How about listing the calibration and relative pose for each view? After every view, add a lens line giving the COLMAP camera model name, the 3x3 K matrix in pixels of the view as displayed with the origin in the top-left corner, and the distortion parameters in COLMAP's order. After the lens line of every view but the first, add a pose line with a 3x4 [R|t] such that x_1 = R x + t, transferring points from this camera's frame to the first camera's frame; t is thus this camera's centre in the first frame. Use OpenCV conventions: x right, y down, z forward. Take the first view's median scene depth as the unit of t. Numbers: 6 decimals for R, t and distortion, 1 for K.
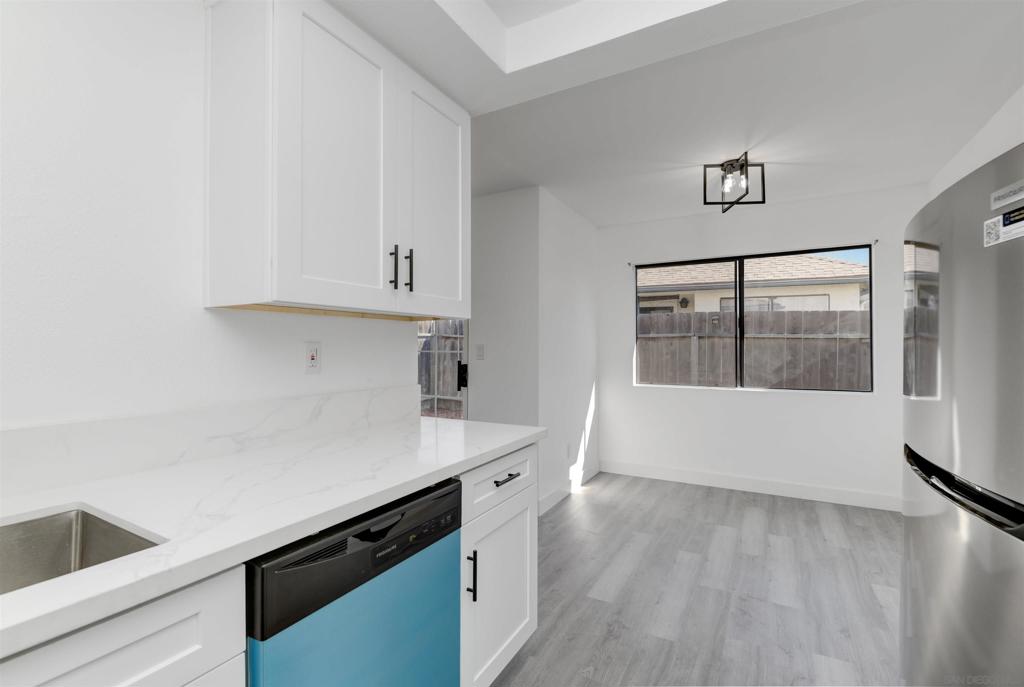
lens RADIAL K [[474.2, 0, 468.4], [0, 474.2, 345.5], [0, 0, 1]] dist [-0.021297, 0.001048]
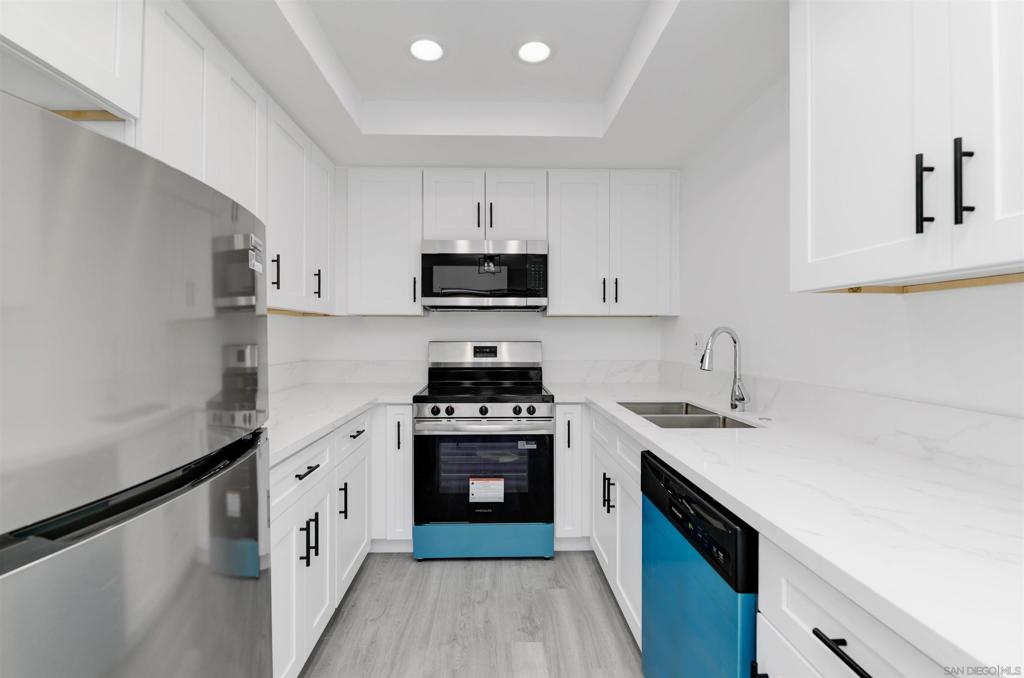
lens RADIAL K [[466.0, 0, 504.0], [0, 466.0, 336.3], [0, 0, 1]] dist [-0.006036, -0.008551]
pose [[-0.831143, 0.010818, -0.555954, 0.491170], [0.007101, 0.999936, 0.008843, -0.006420], [0.556014, 0.003402, -0.831166, 1.036808]]
